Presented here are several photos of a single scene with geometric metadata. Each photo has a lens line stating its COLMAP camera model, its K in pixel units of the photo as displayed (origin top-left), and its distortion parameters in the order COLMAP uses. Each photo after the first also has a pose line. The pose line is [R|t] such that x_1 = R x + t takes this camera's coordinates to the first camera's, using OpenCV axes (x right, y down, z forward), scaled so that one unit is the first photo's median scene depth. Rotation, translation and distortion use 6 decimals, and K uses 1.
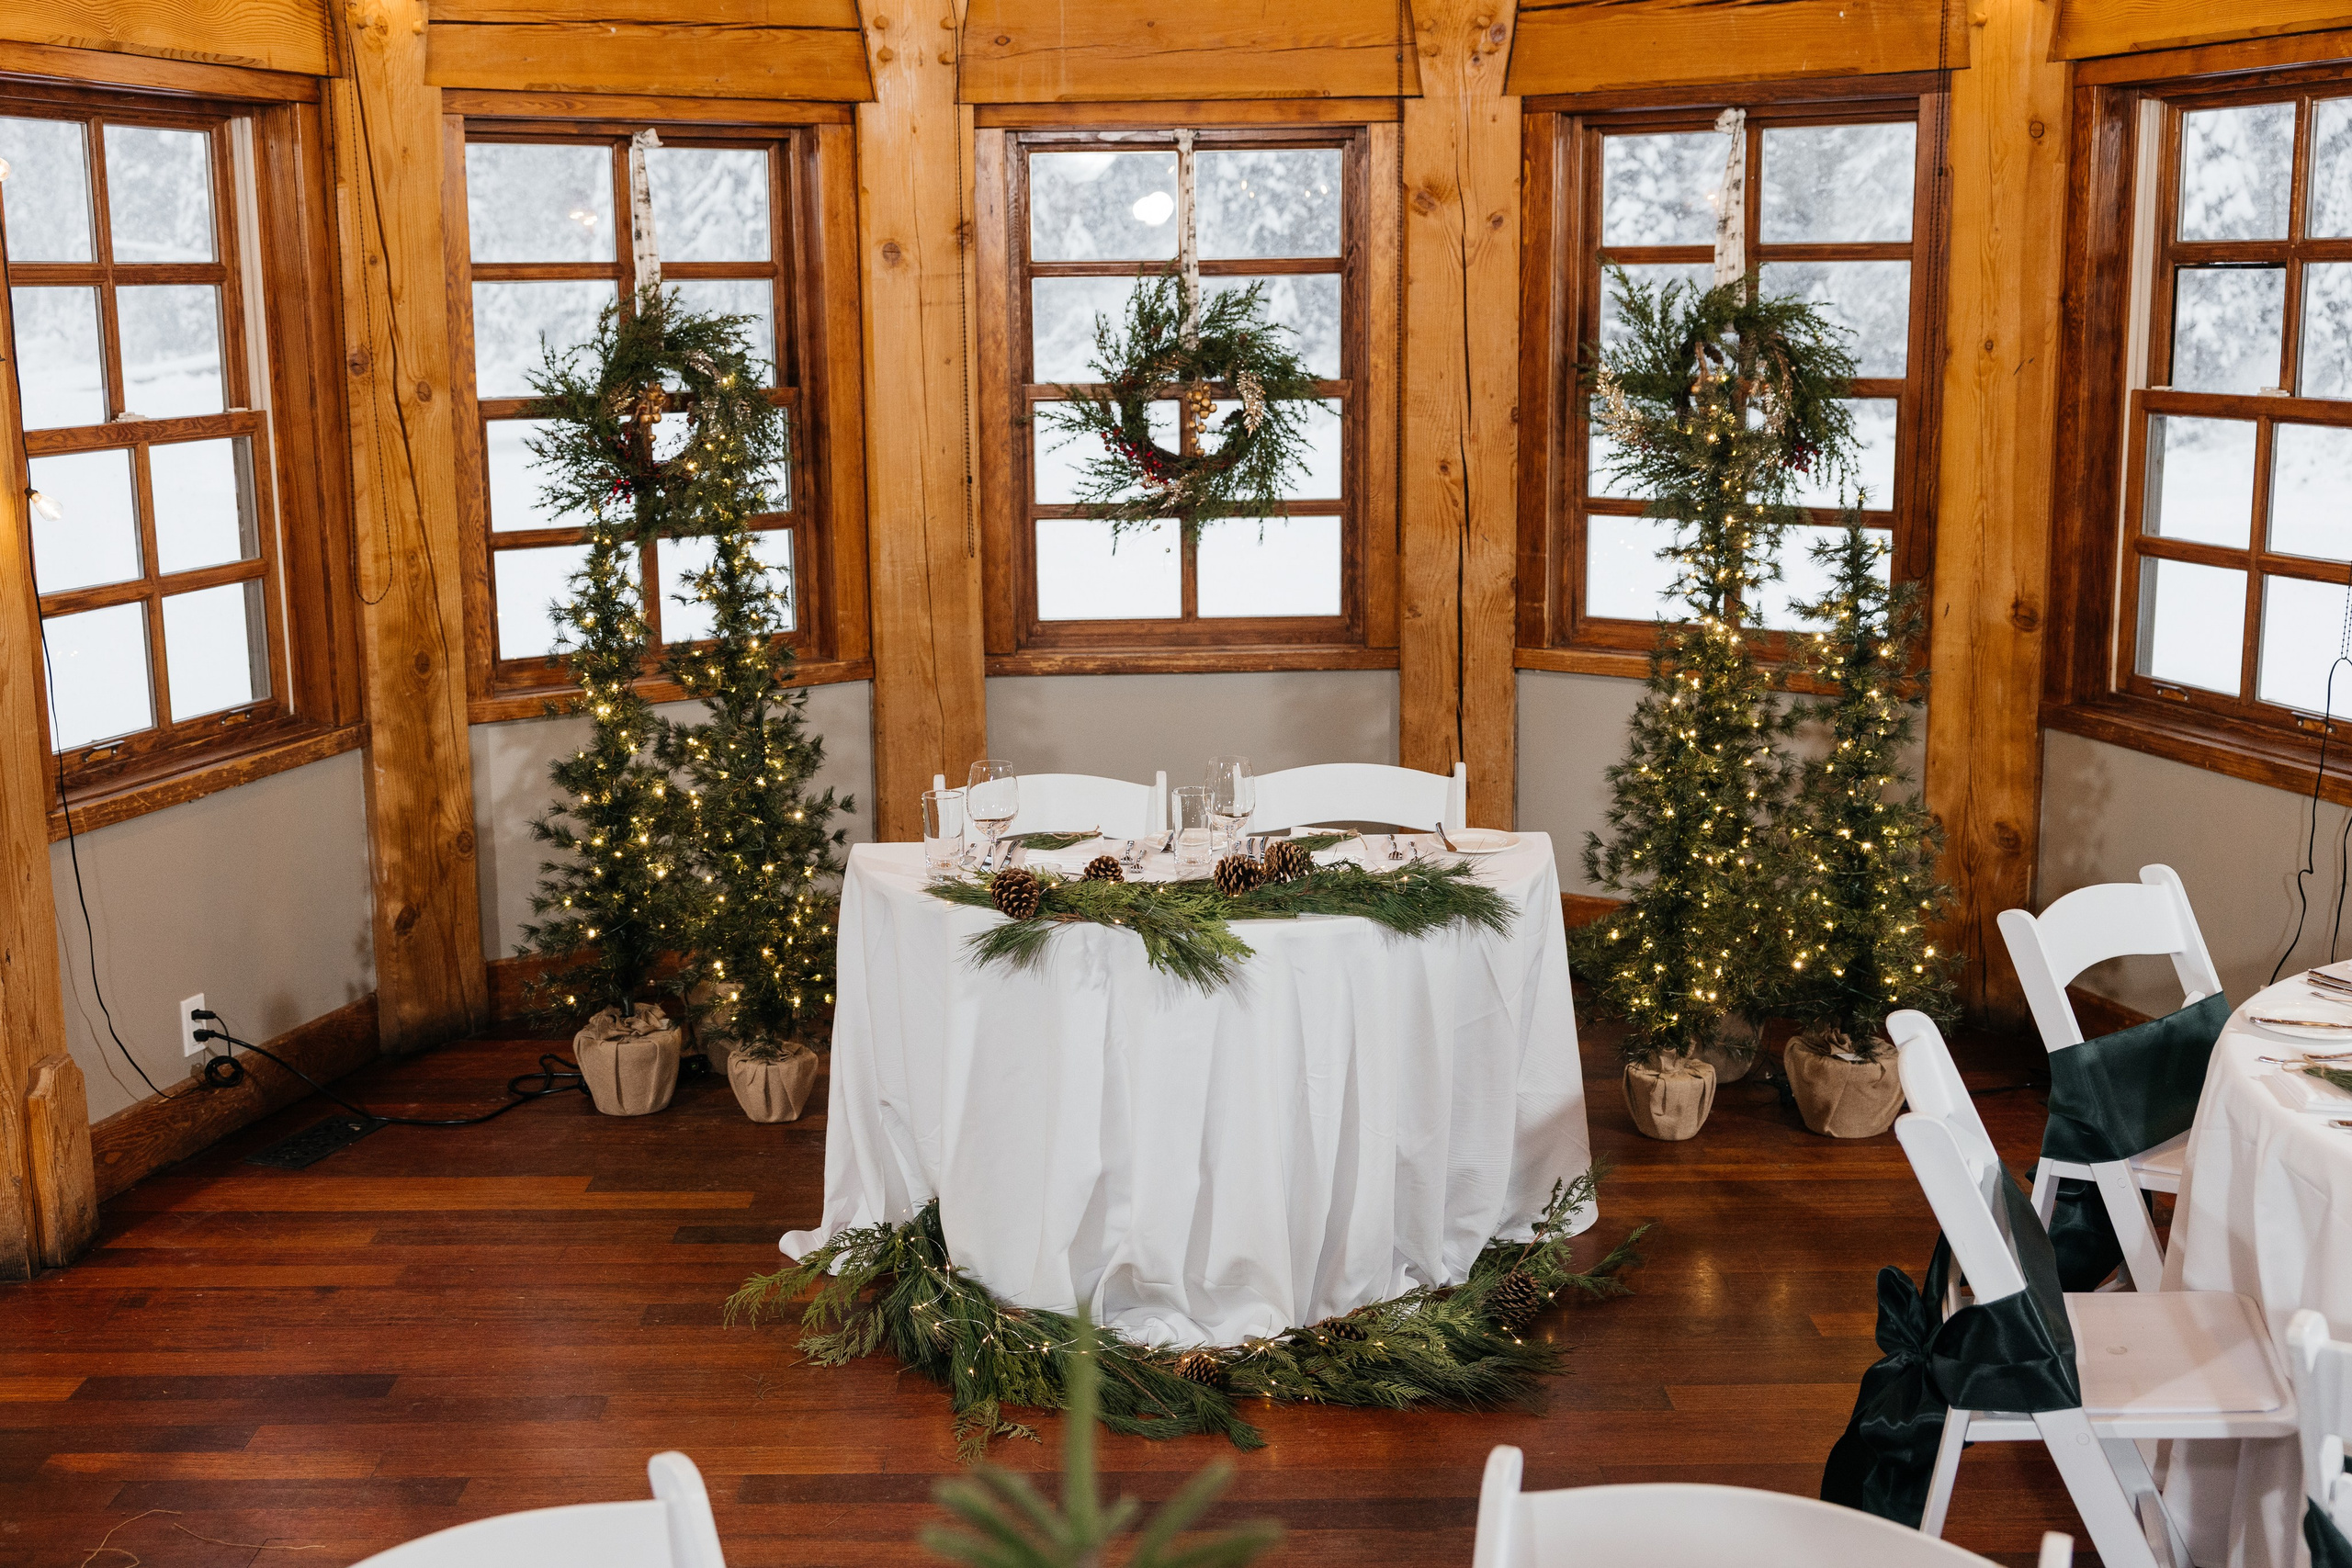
lens RADIAL K [[2605.6, 0, 1142.4], [0, 2605.6, 805.5], [0, 0, 1]] dist [-0.017793, 0.024612]
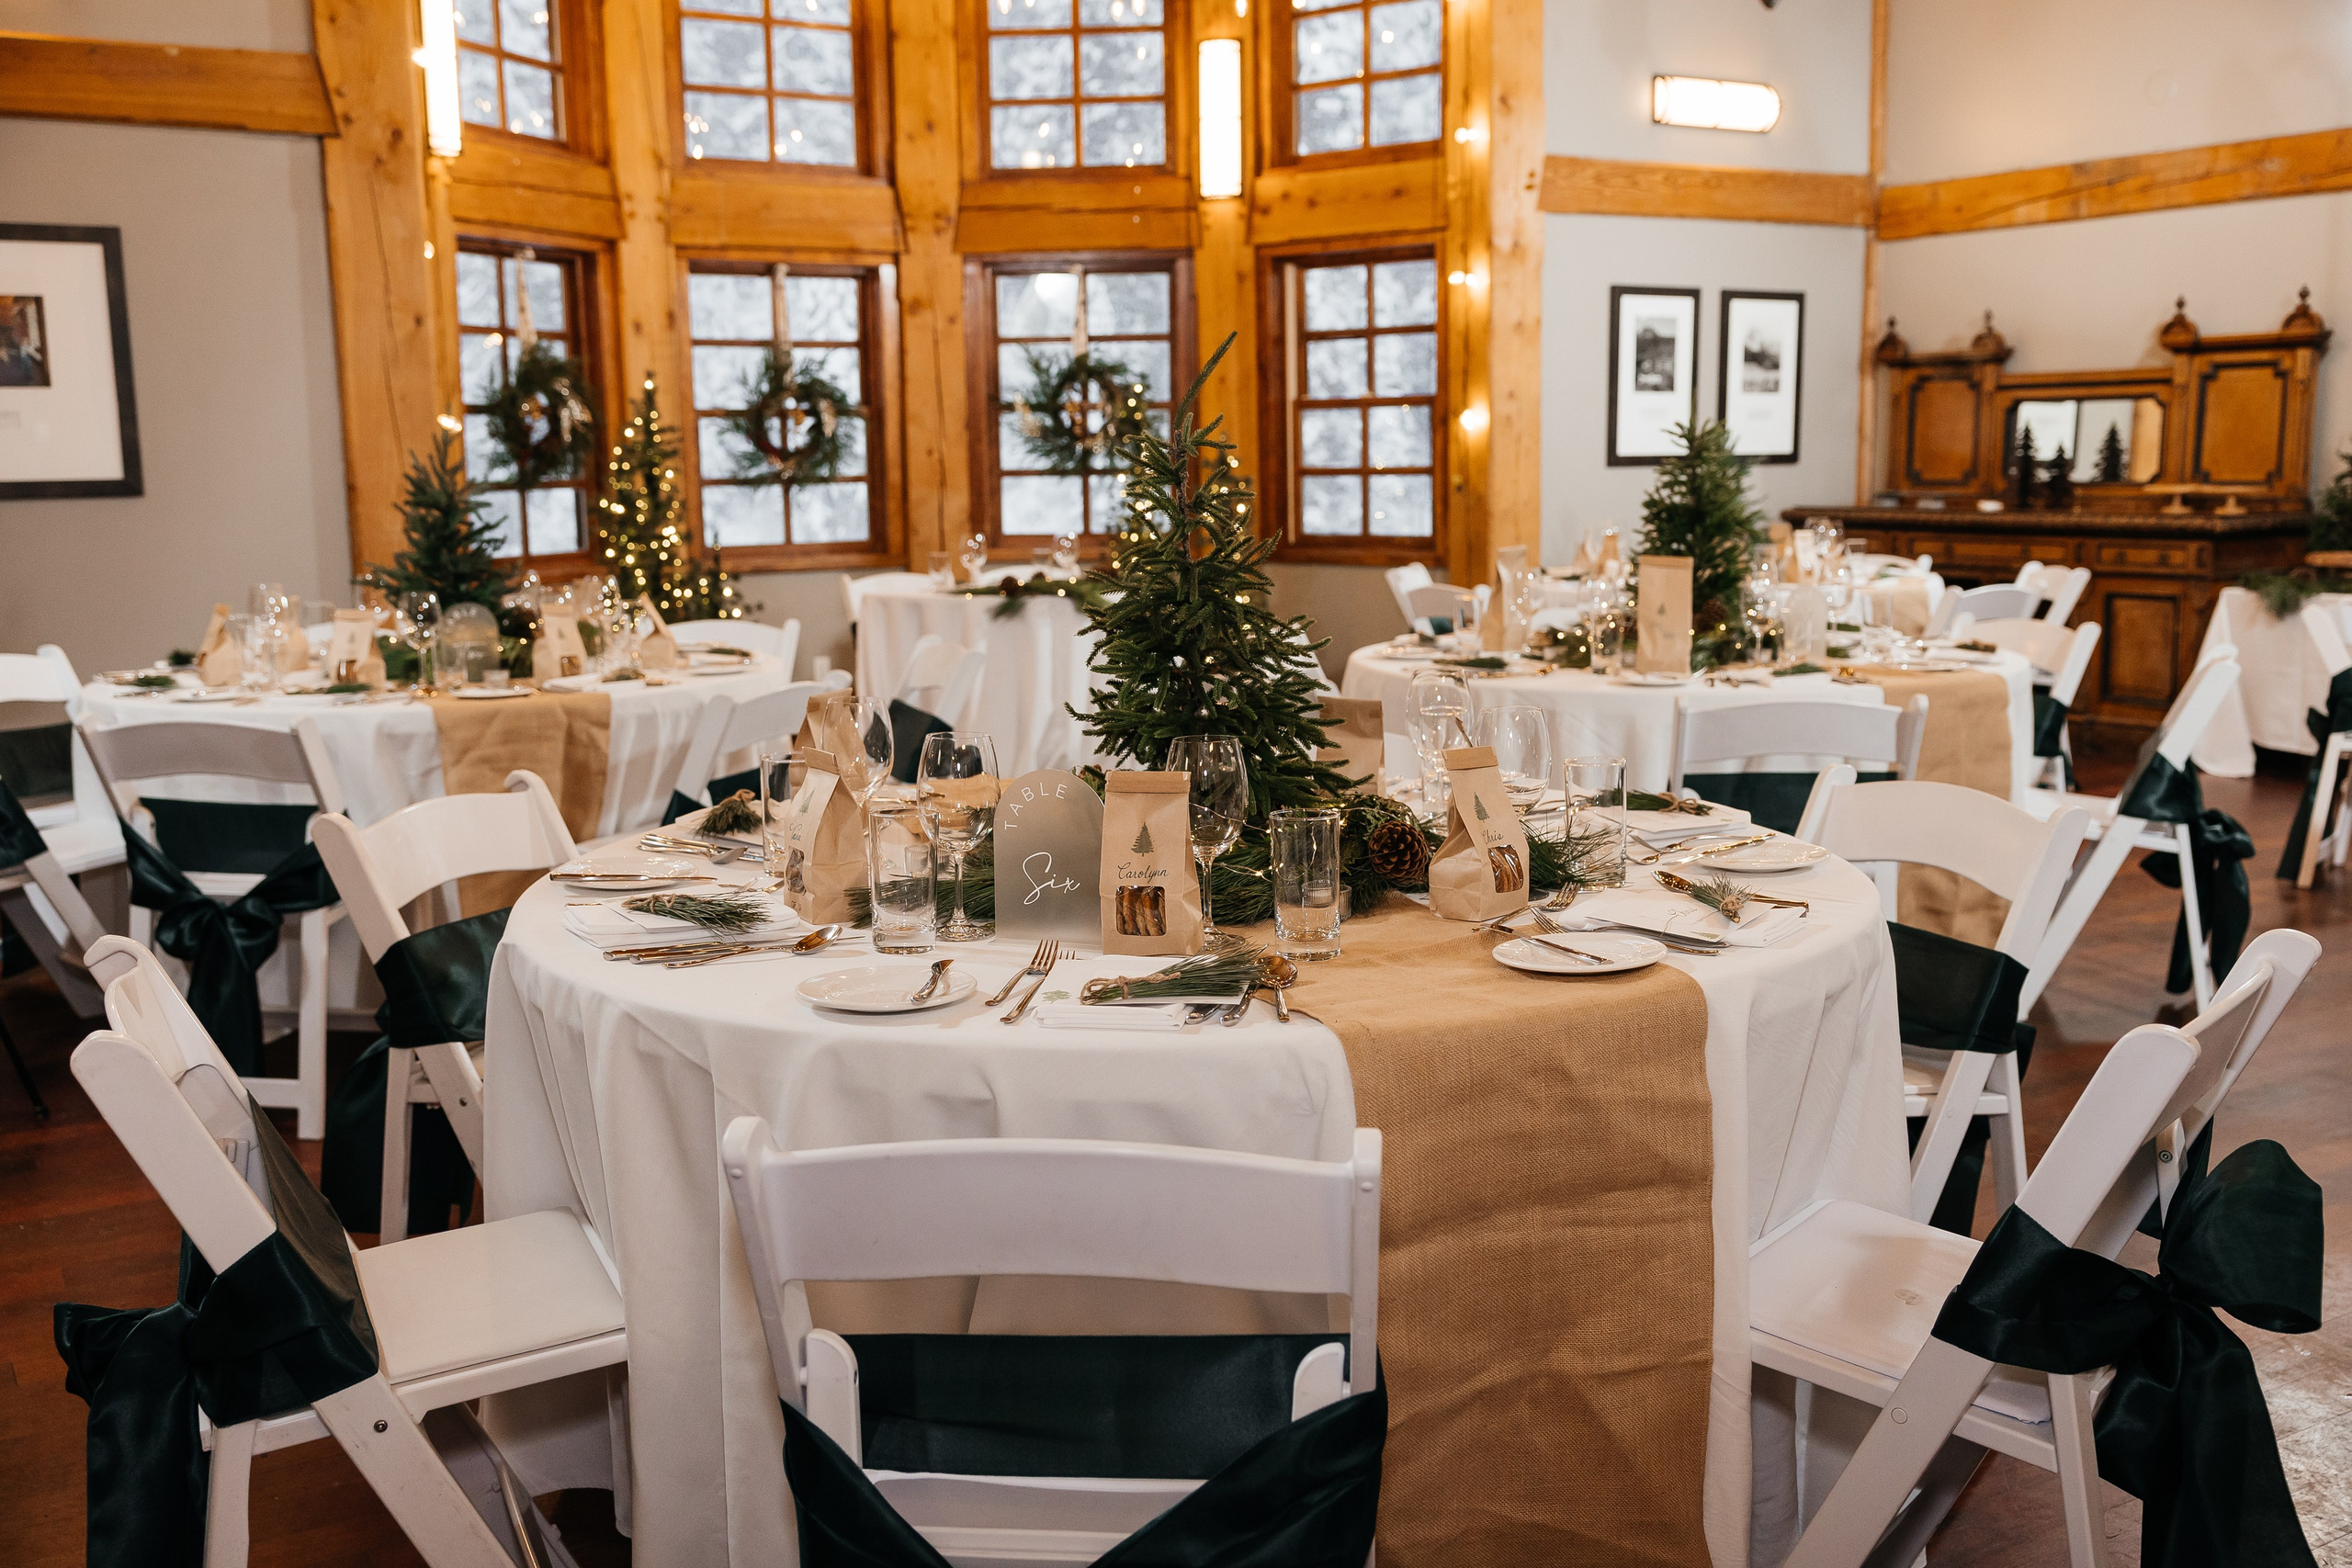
lens RADIAL K [[2229.4, 0, 1181.5], [0, 2229.4, 812.7], [0, 0, 1]] dist [-0.015006, -0.004940]
pose [[0.849480, -0.083148, 0.521028, -0.623251], [0.108965, 0.993863, -0.019050, 0.186314], [-0.516246, 0.072956, 0.853327, -0.451412]]
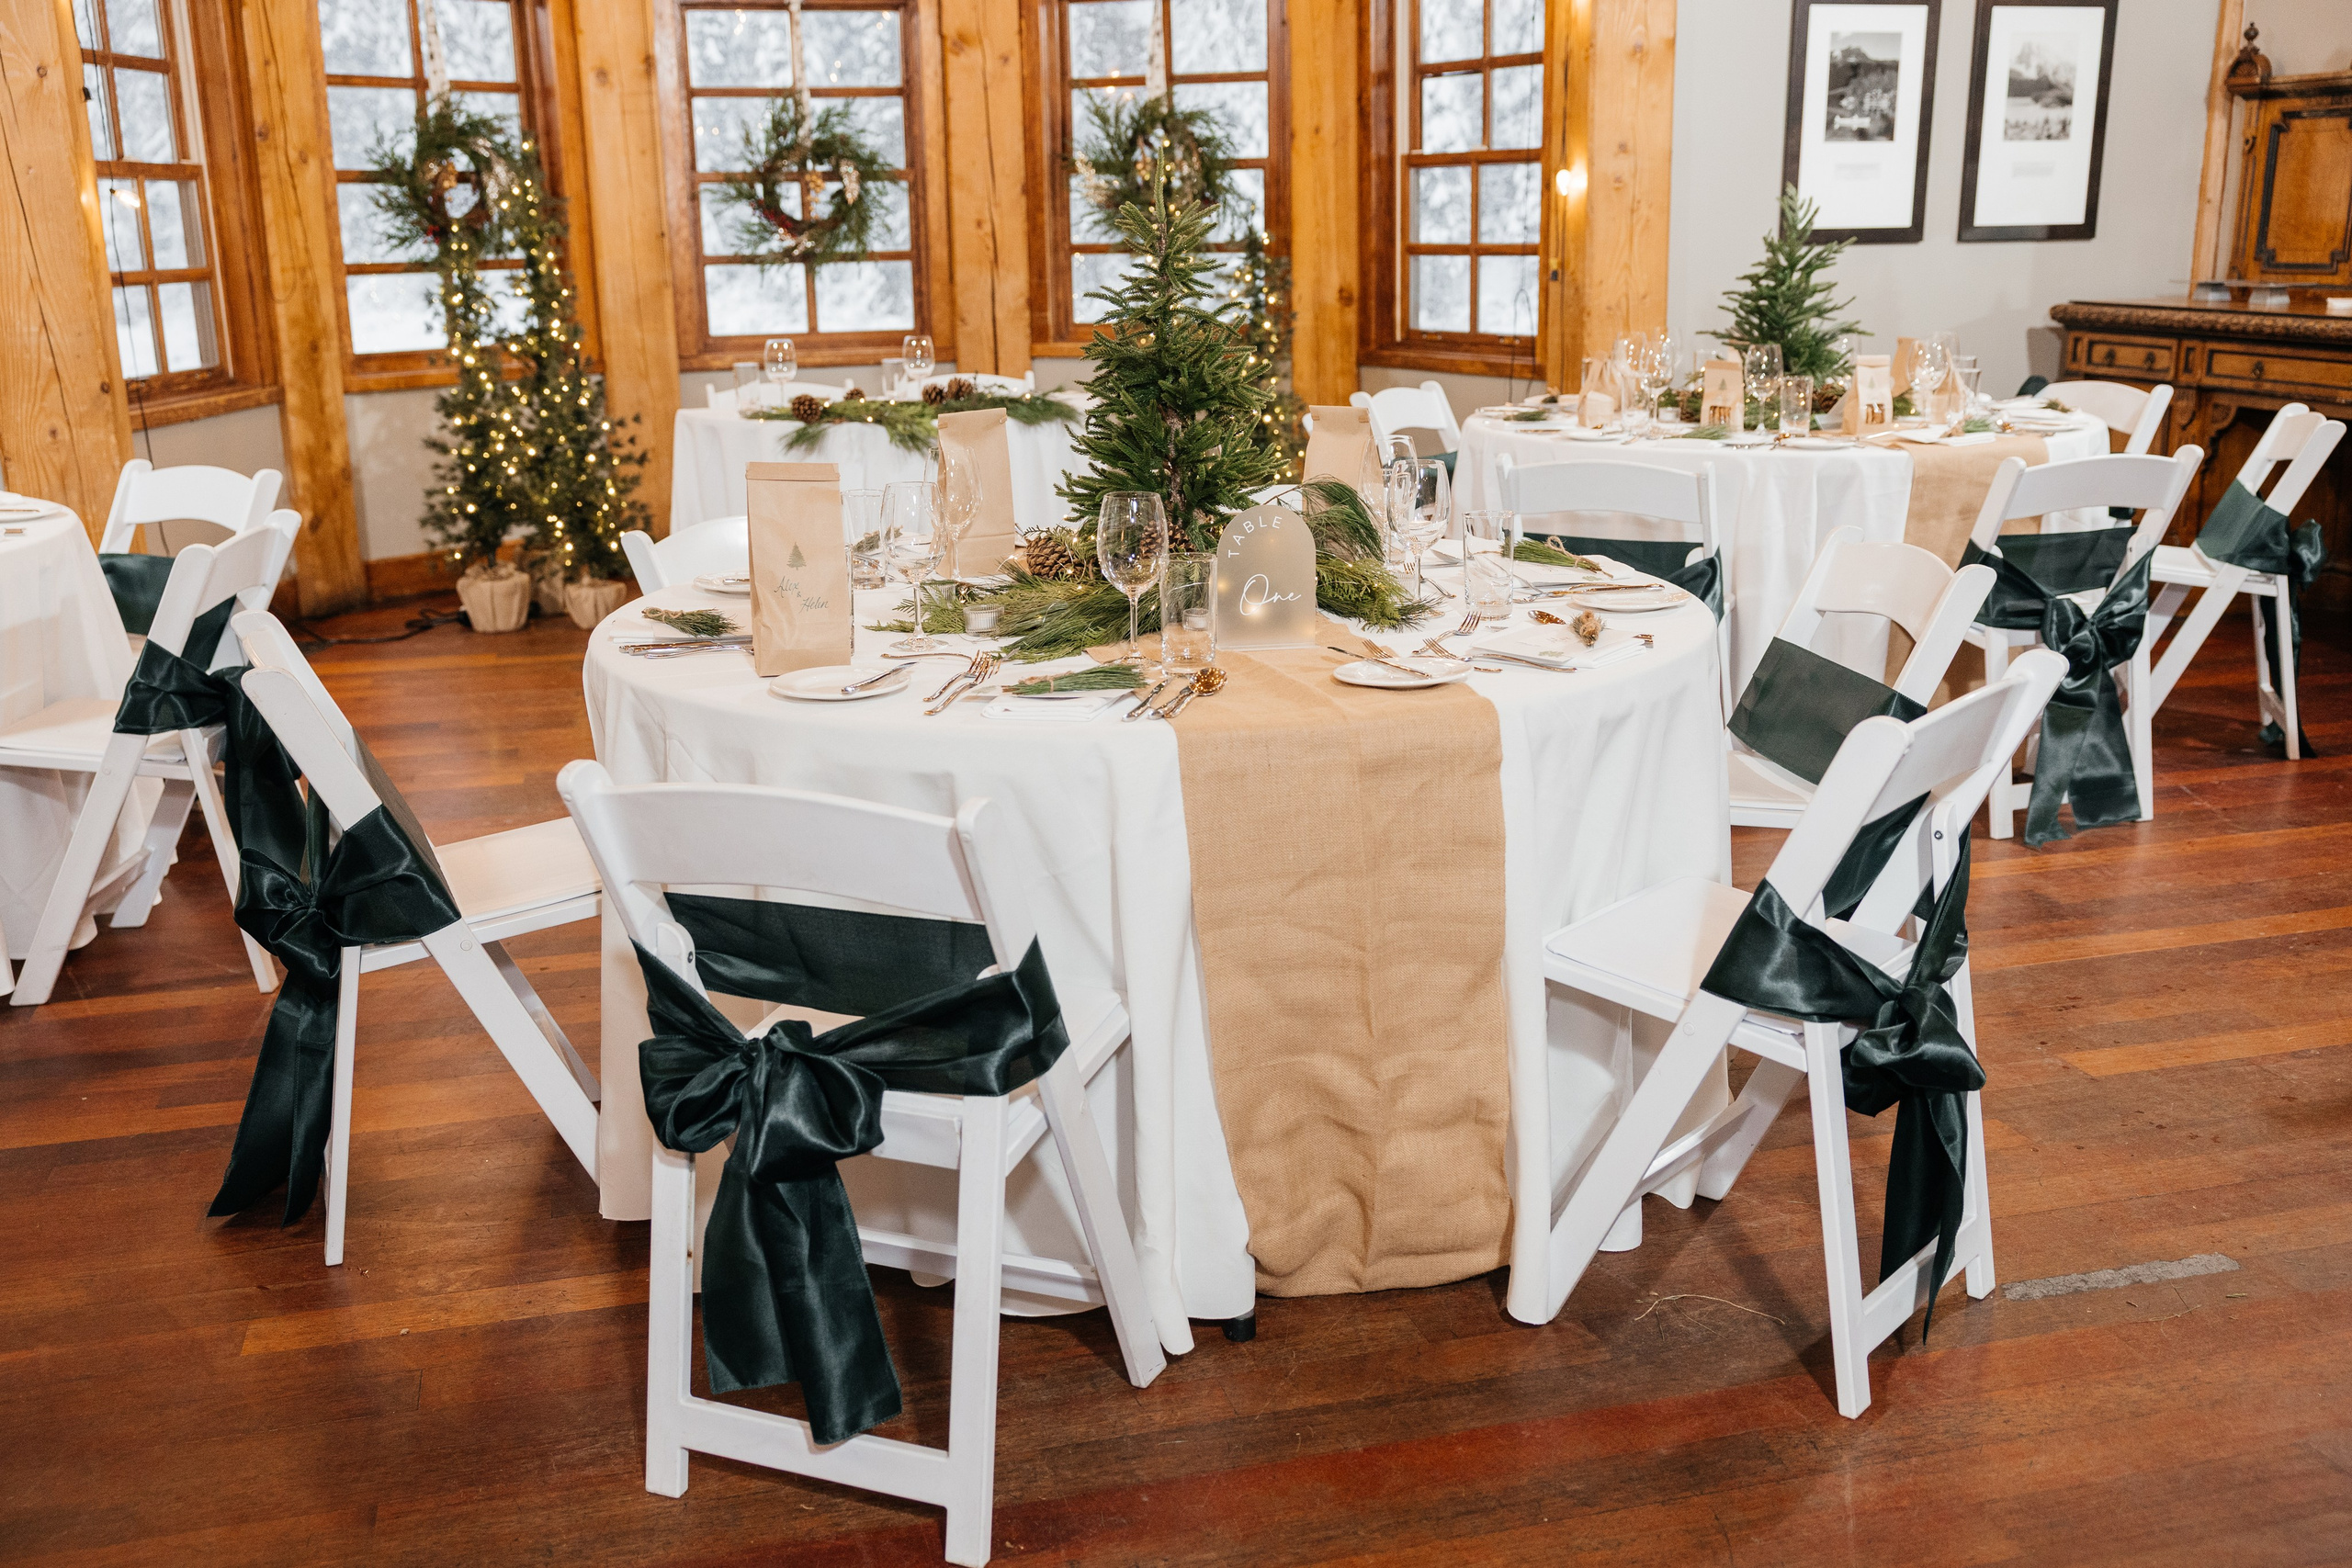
lens RADIAL K [[2196.7, 0, 1174.7], [0, 2196.7, 812.4], [0, 0, 1]] dist [-0.017267, 0.028991]
pose [[0.965173, -0.071771, 0.251573, -0.133129], [0.056485, 0.996121, 0.067476, 0.145574], [-0.255440, -0.050916, 0.965483, -0.318644]]
